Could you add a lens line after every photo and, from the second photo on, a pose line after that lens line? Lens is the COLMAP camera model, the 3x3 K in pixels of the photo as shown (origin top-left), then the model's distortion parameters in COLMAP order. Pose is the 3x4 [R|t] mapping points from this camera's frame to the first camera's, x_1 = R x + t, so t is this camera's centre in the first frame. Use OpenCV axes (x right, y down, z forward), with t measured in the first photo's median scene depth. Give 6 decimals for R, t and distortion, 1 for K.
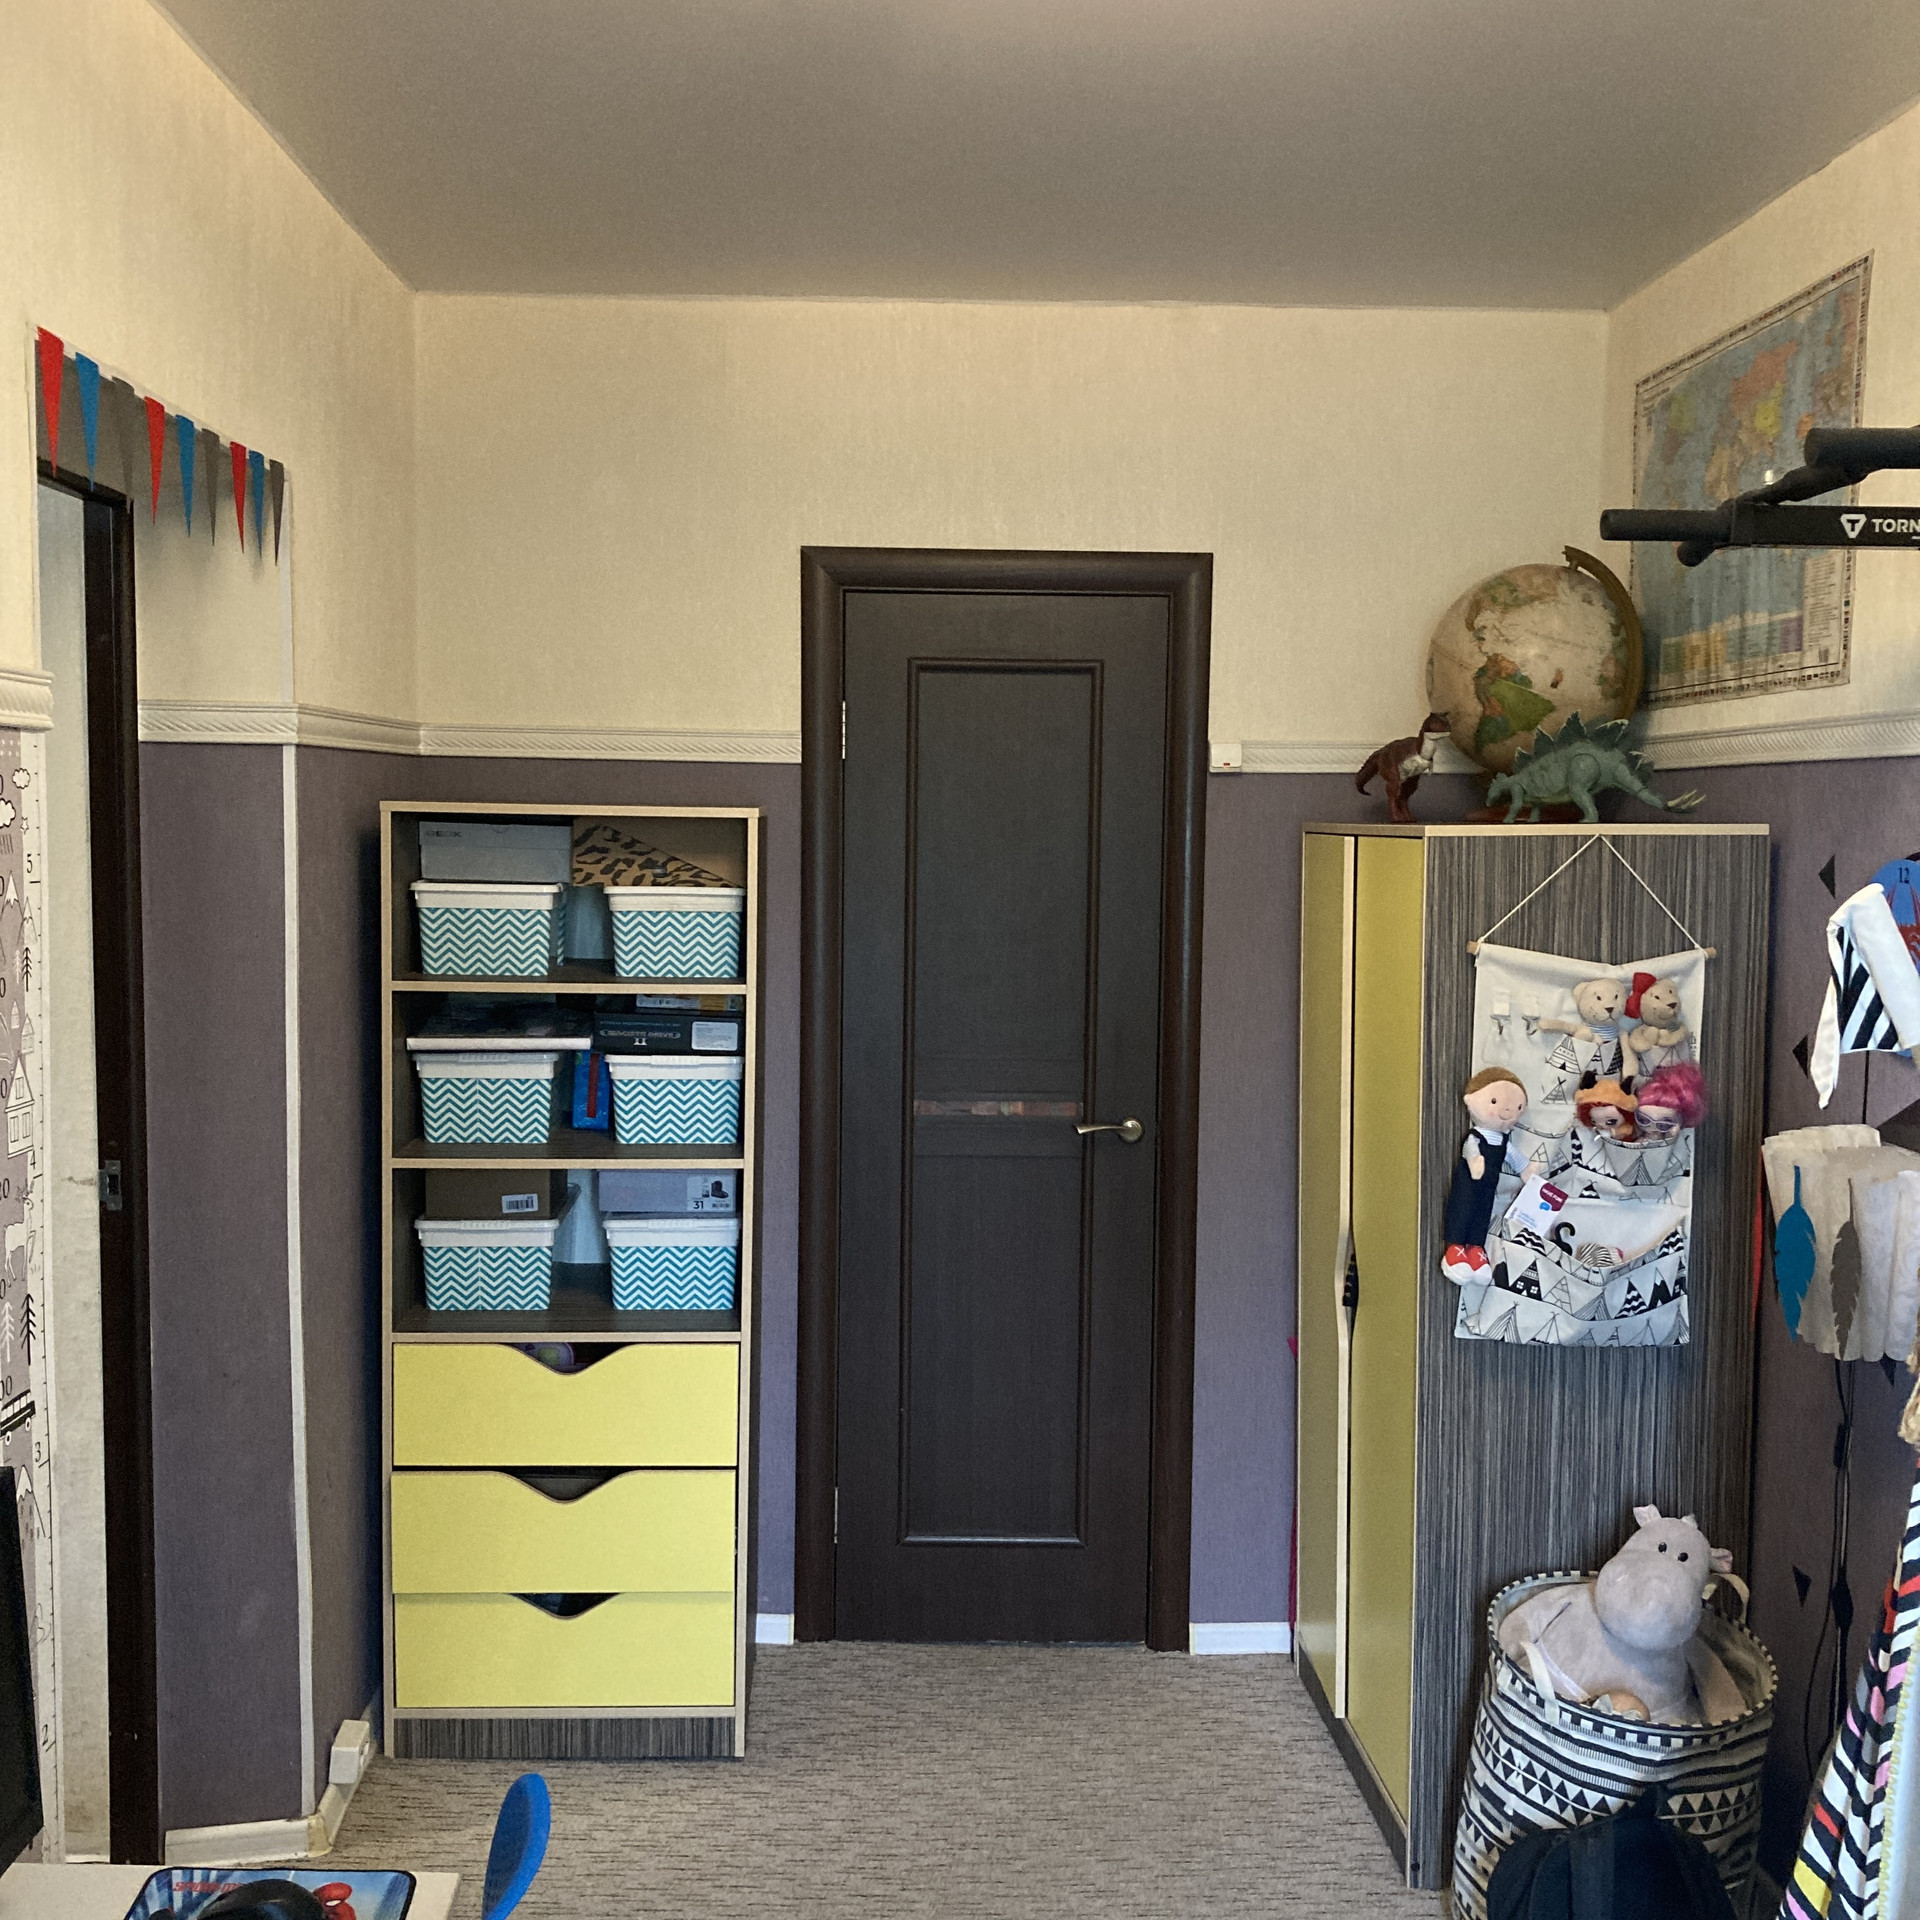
lens RADIAL K [[2138.4, 0, 961.3], [0, 2138.4, 967.8], [0, 0, 1]] dist [0.015525, 0.000000]
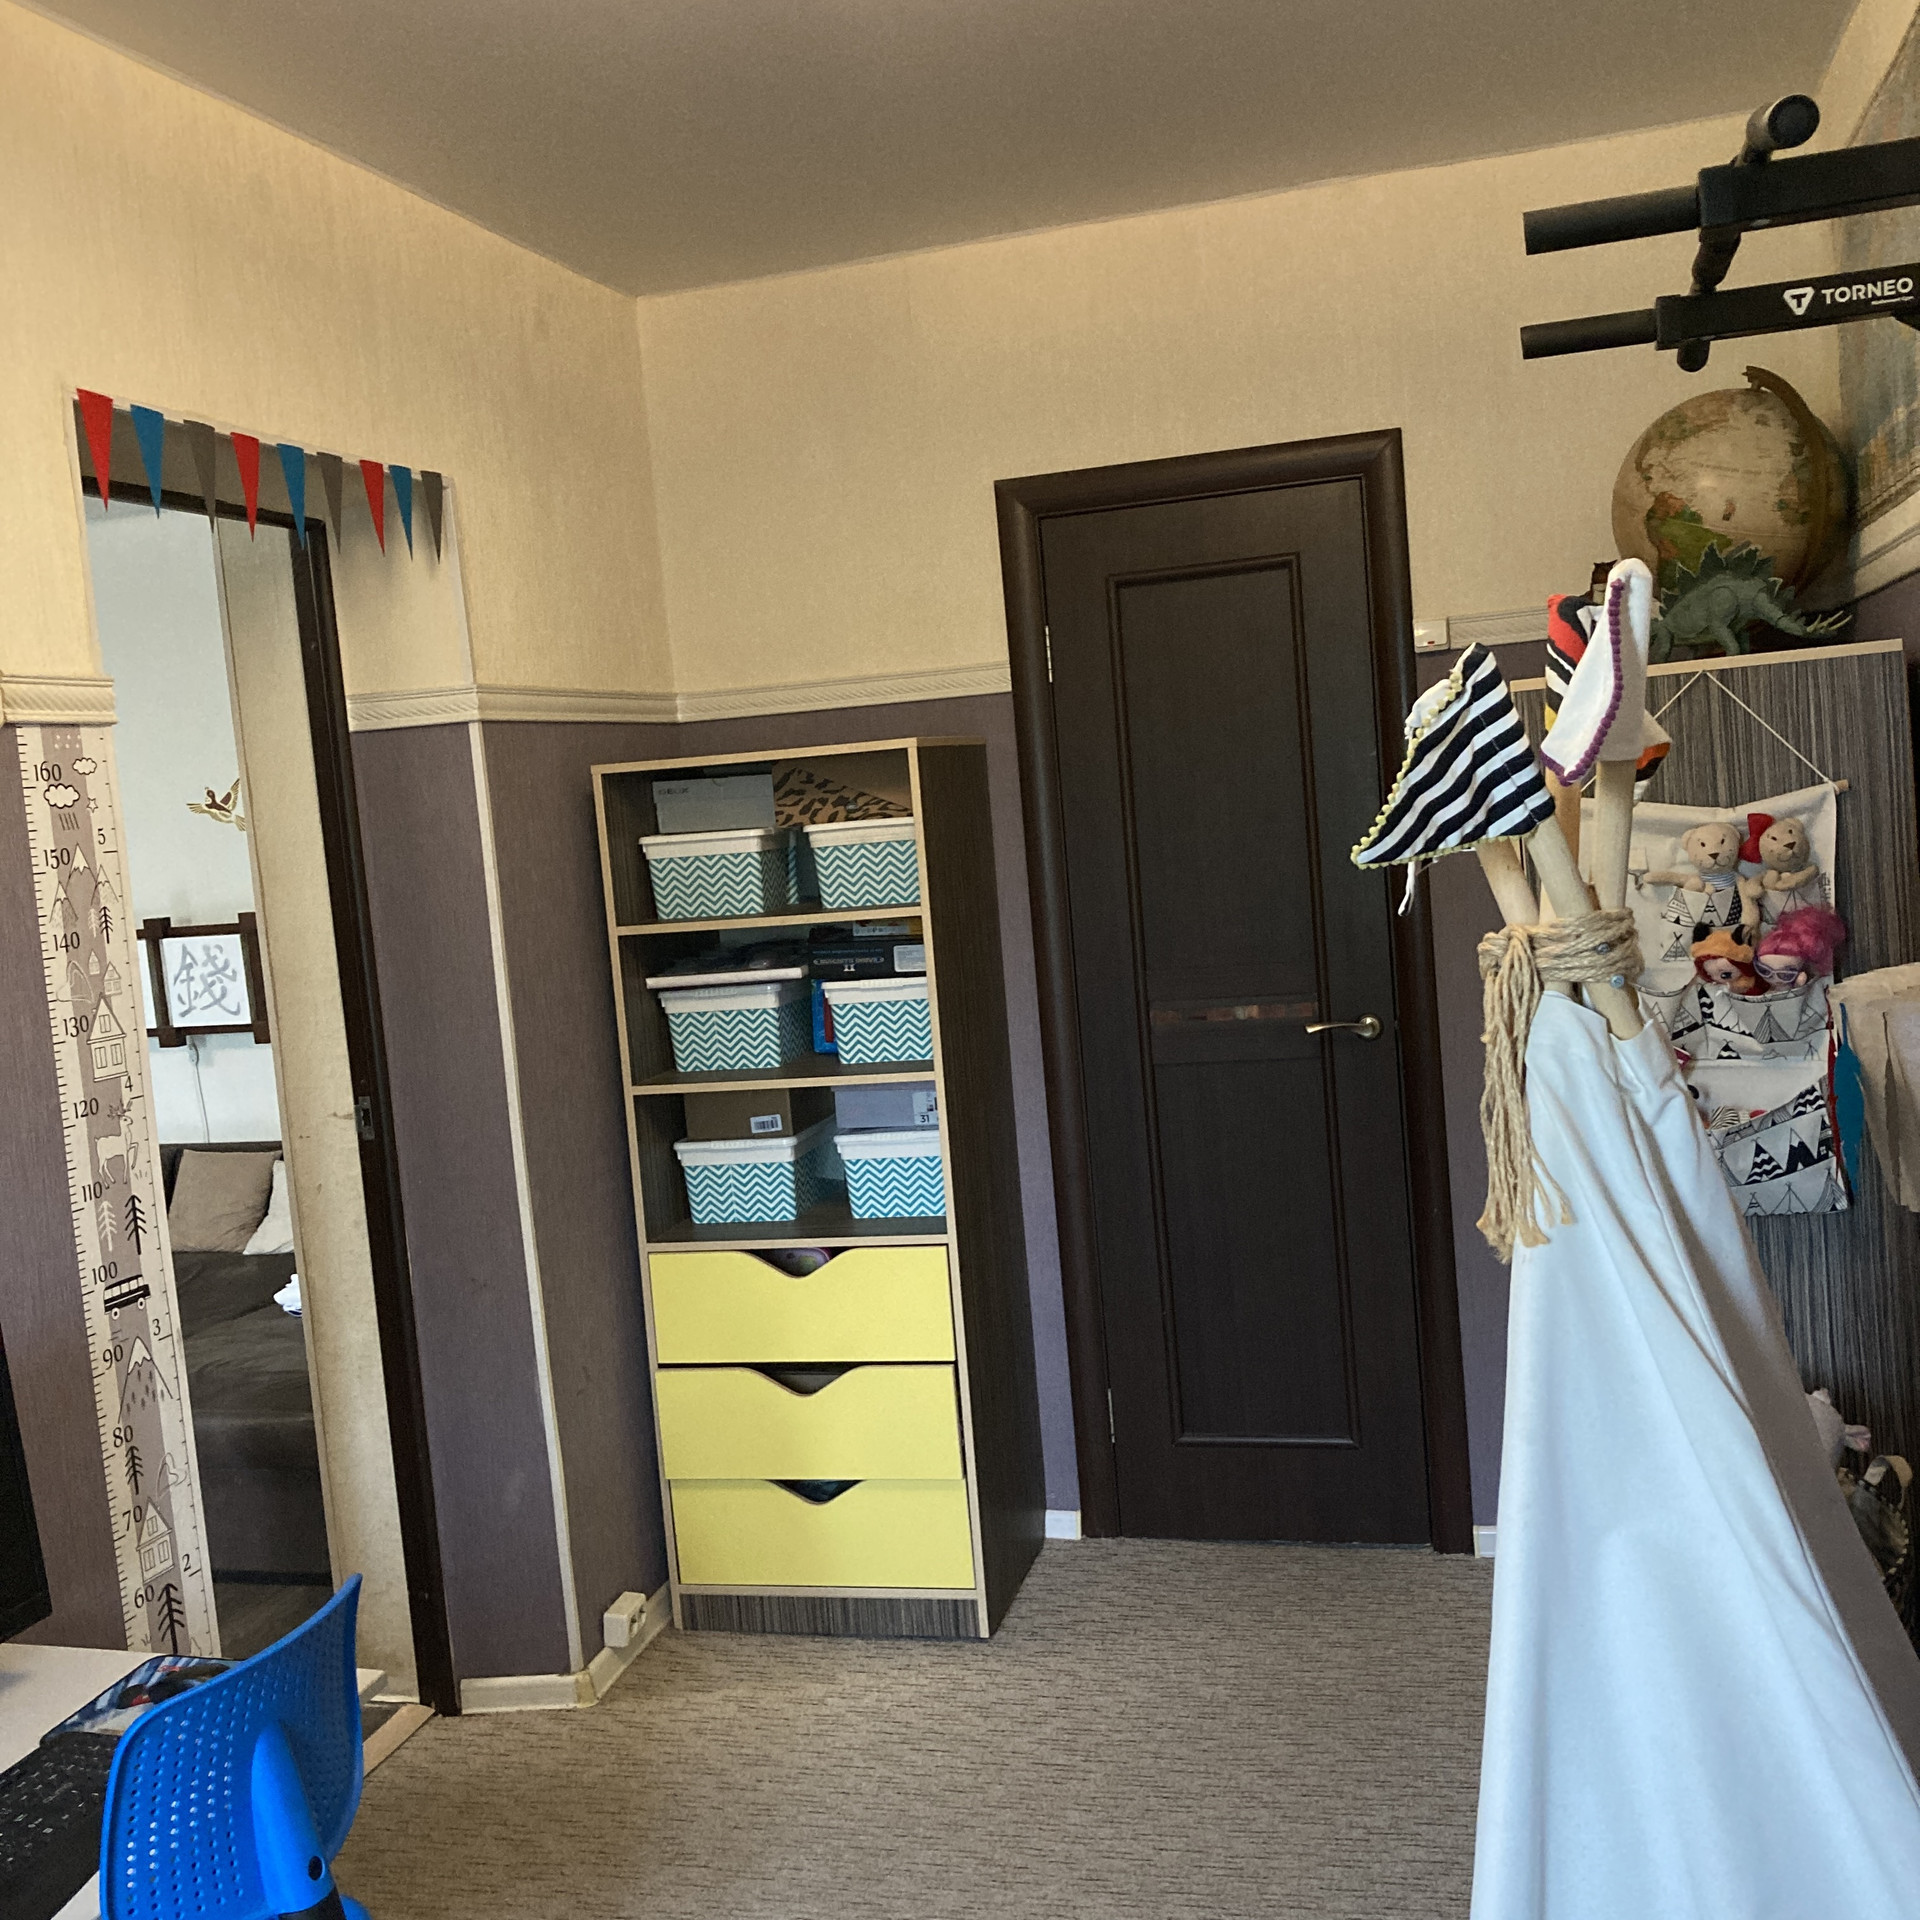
lens RADIAL K [[2138.4, 0, 957.2], [0, 2138.4, 956.8], [0, 0, 1]] dist [0.015525, 0.000000]
pose [[0.947847, -0.070337, -0.310867, 0.240291], [0.074812, 0.997195, 0.002478, 0.031716], [0.309821, -0.025605, 0.950450, 0.004782]]
